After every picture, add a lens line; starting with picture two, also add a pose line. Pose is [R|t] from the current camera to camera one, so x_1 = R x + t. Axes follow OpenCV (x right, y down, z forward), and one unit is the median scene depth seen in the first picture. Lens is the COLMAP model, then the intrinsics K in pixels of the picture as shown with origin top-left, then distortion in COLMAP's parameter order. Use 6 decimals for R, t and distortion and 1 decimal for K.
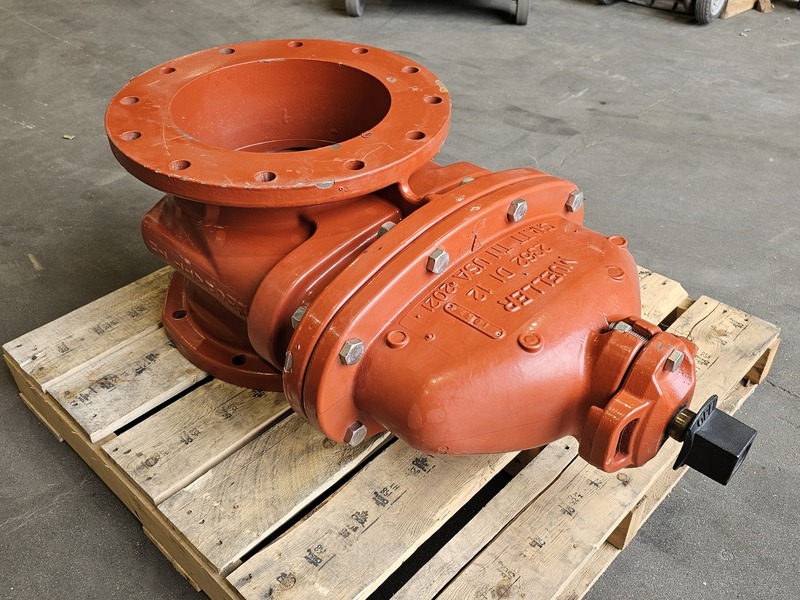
lens RADIAL K [[756.4, 0, 406.5], [0, 756.4, 301.9], [0, 0, 1]] dist [0.032290, 0.000000]
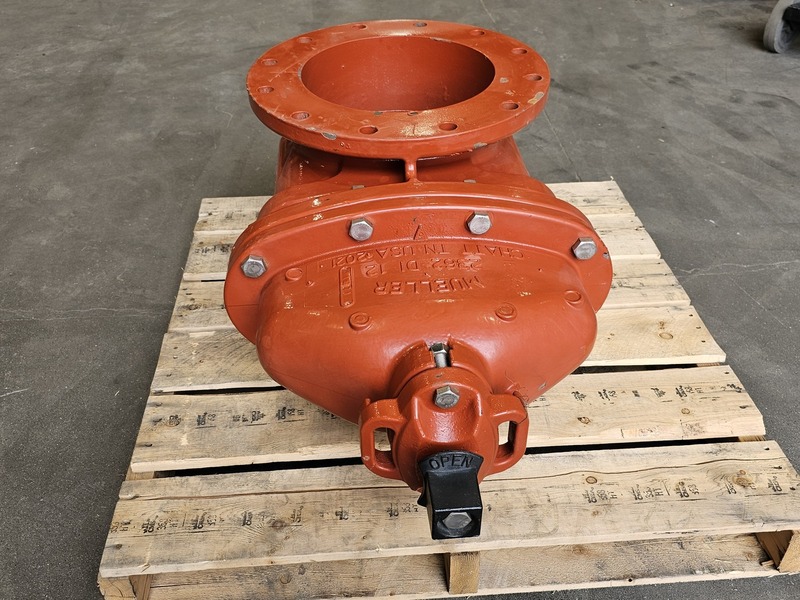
lens RADIAL K [[756.4, 0, 395.7], [0, 756.4, 300.7], [0, 0, 1]] dist [0.032290, 0.000000]
pose [[0.735194, 0.408301, -0.541092, 0.586891], [-0.411737, 0.903096, 0.122028, -0.094153], [0.538482, 0.133074, 0.832063, 0.112632]]
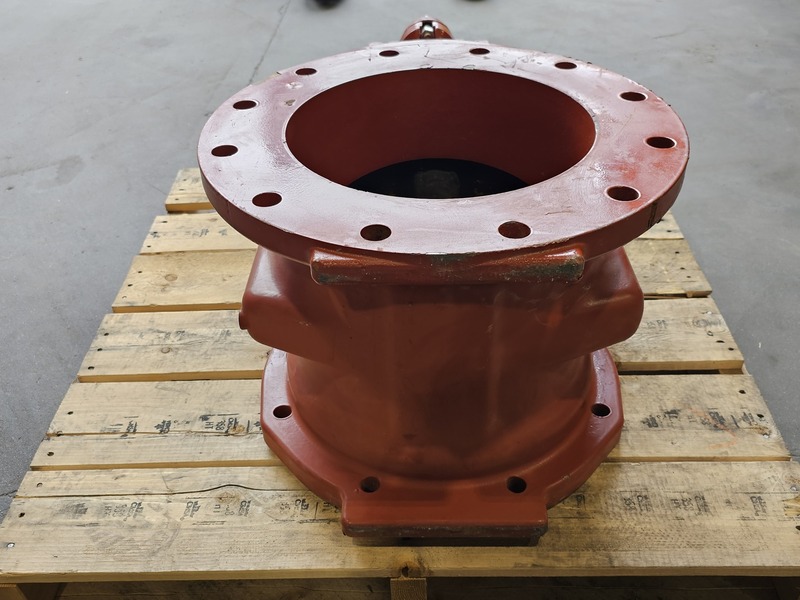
lens RADIAL K [[756.4, 0, 397.0], [0, 756.4, 302.0], [0, 0, 1]] dist [0.032290, 0.000000]
pose [[-0.674135, -0.433313, 0.598148, -0.642610], [0.488225, 0.346260, 0.801087, -0.807712], [-0.554236, 0.832072, -0.021872, 1.191167]]
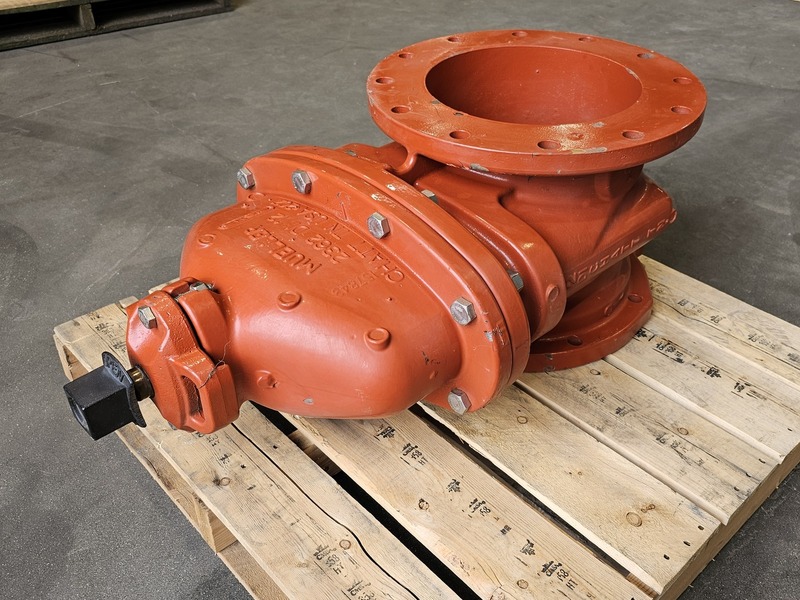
lens RADIAL K [[756.4, 0, 397.4], [0, 756.4, 302.0], [0, 0, 1]] dist [0.032290, 0.000000]
pose [[-0.073728, 0.591981, -0.802572, 0.852228], [-0.624109, 0.600305, 0.500122, -0.489693], [0.777851, 0.537766, 0.325201, 0.697190]]
